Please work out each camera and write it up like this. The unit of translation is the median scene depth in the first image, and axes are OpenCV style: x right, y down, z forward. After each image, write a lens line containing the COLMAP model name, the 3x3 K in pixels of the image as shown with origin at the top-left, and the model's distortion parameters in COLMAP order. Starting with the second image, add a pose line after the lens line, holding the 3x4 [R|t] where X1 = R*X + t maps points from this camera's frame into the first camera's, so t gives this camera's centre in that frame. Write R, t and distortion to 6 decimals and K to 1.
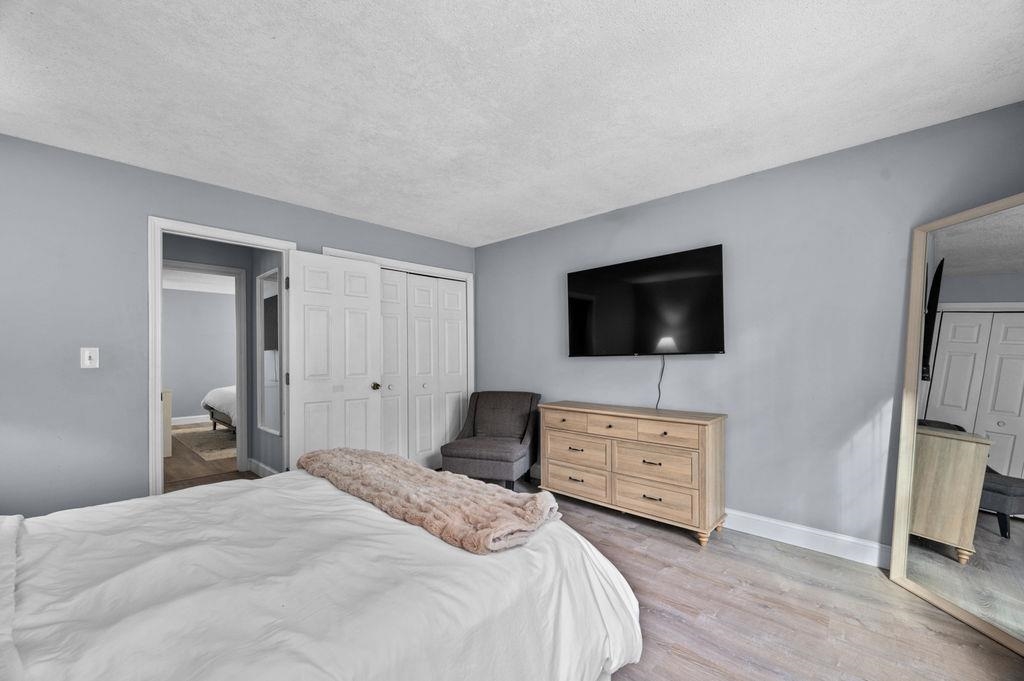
lens RADIAL K [[415.6, 0, 510.7], [0, 415.6, 352.7], [0, 0, 1]] dist [-0.000815, -0.000103]
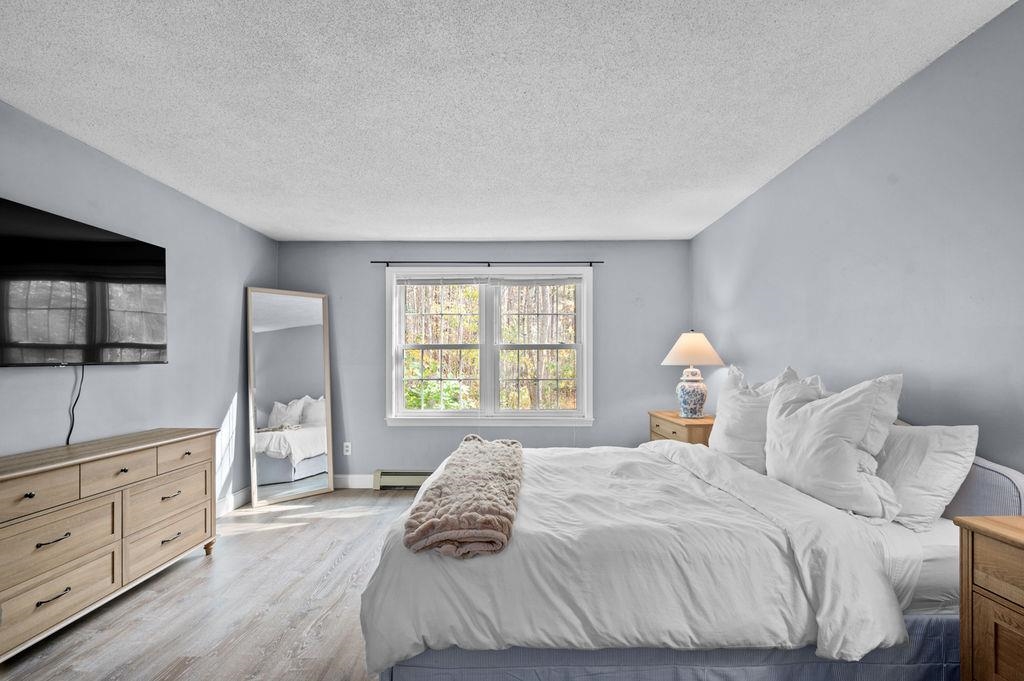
lens RADIAL K [[437.5, 0, 514.6], [0, 437.5, 359.5], [0, 0, 1]] dist [-0.000767, -0.000032]
pose [[-0.688794, 0.016677, 0.724765, -0.704301], [0.002497, 0.999784, -0.020631, 0.013427], [-0.724953, -0.012401, -0.688687, 1.019043]]
